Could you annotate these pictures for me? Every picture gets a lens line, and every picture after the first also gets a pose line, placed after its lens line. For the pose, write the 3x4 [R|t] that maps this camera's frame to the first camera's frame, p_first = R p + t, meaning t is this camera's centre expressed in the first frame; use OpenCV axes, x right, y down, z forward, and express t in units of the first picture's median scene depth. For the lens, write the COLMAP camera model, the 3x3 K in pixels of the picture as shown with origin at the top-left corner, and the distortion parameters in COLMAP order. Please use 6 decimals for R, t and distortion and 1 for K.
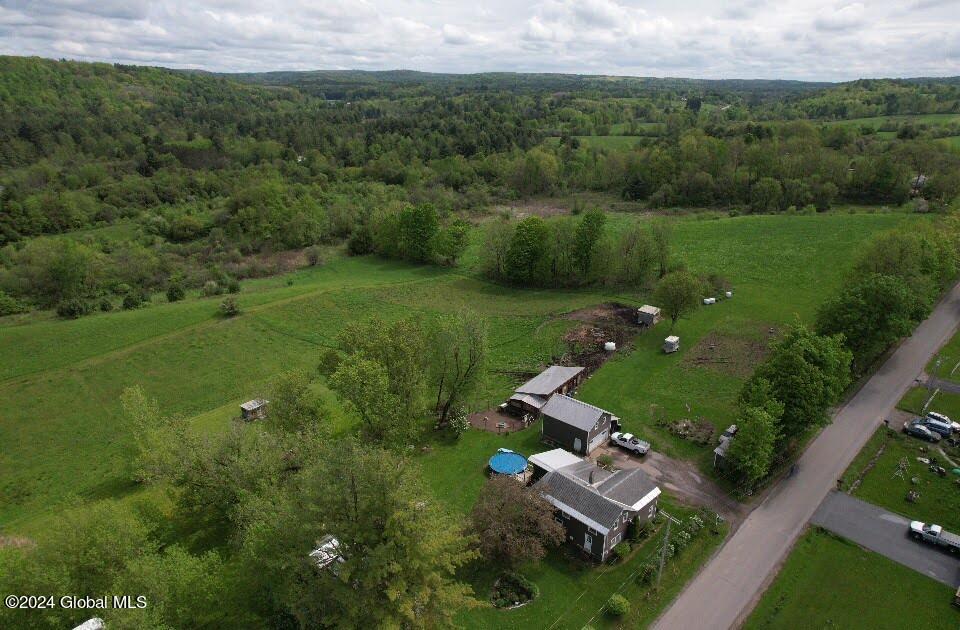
lens RADIAL K [[608.1, 0, 480.0], [0, 608.1, 315.0], [0, 0, 1]] dist [-0.094685, 0.080990]
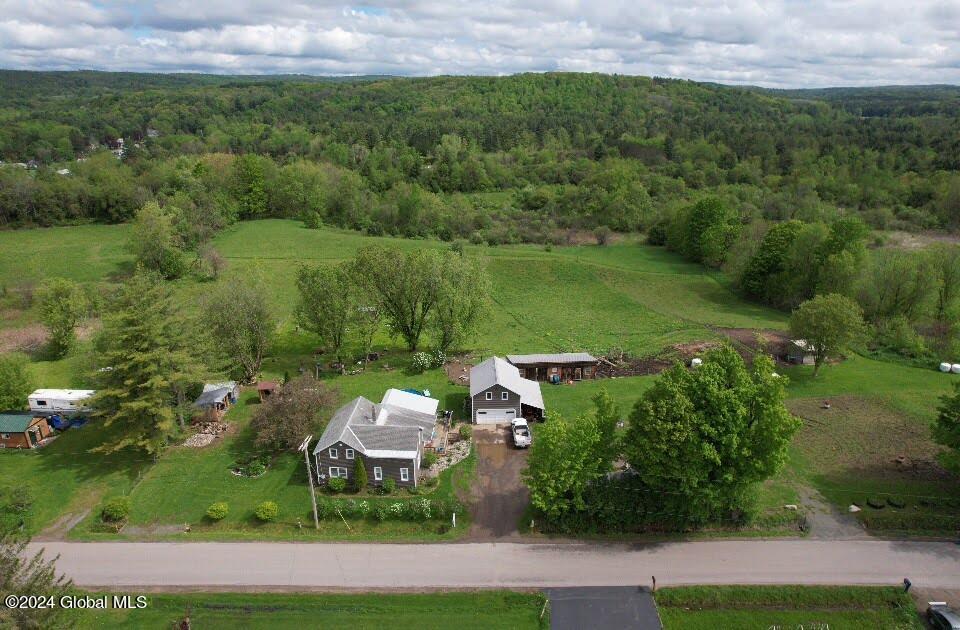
lens RADIAL K [[608.1, 0, 480.0], [0, 608.1, 315.0], [0, 0, 1]] dist [-0.094685, 0.080990]
pose [[0.702309, 0.237231, -0.671181, 0.289906], [-0.250300, 0.964928, 0.079148, 0.001054], [0.666417, 0.112411, 0.737056, 0.125557]]
